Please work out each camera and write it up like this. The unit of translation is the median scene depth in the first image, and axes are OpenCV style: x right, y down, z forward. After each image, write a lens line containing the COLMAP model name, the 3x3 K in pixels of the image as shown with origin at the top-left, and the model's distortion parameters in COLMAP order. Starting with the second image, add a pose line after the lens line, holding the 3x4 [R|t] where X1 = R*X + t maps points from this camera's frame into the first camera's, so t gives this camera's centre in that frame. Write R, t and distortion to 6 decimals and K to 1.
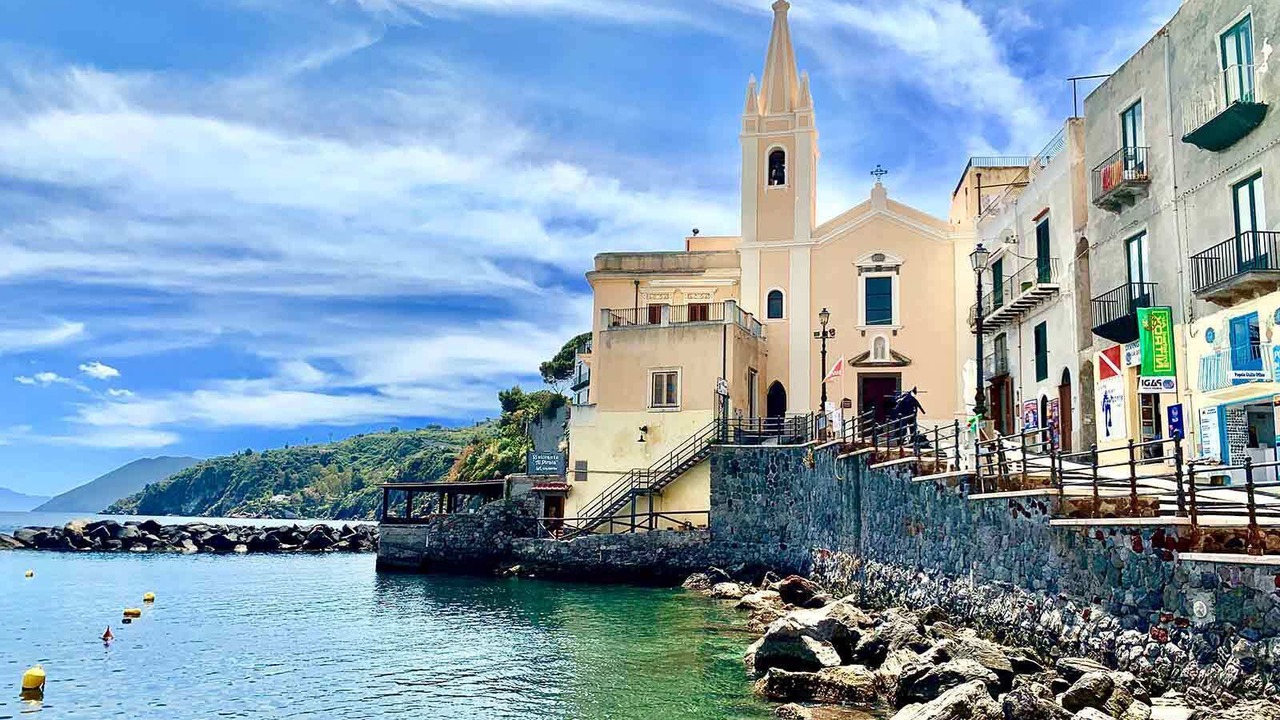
lens RADIAL K [[1054.1, 0, 640.0], [0, 1054.1, 360.0], [0, 0, 1]] dist [0.049545, 0.002249]
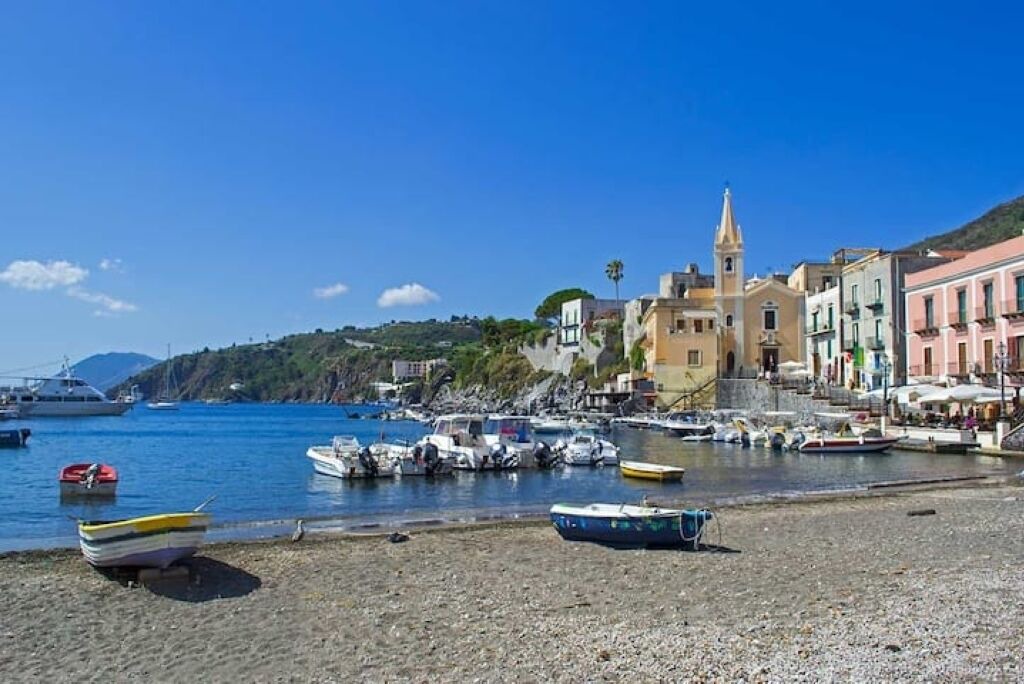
lens RADIAL K [[1061.1, 0, 512.0], [0, 1061.1, 342.0], [0, 0, 1]] dist [-0.135911, -0.001380]
pose [[0.996841, -0.019648, 0.076960, -0.631832], [0.011611, 0.994560, 0.103519, -0.289303], [-0.078576, -0.102298, 0.991646, -1.585156]]
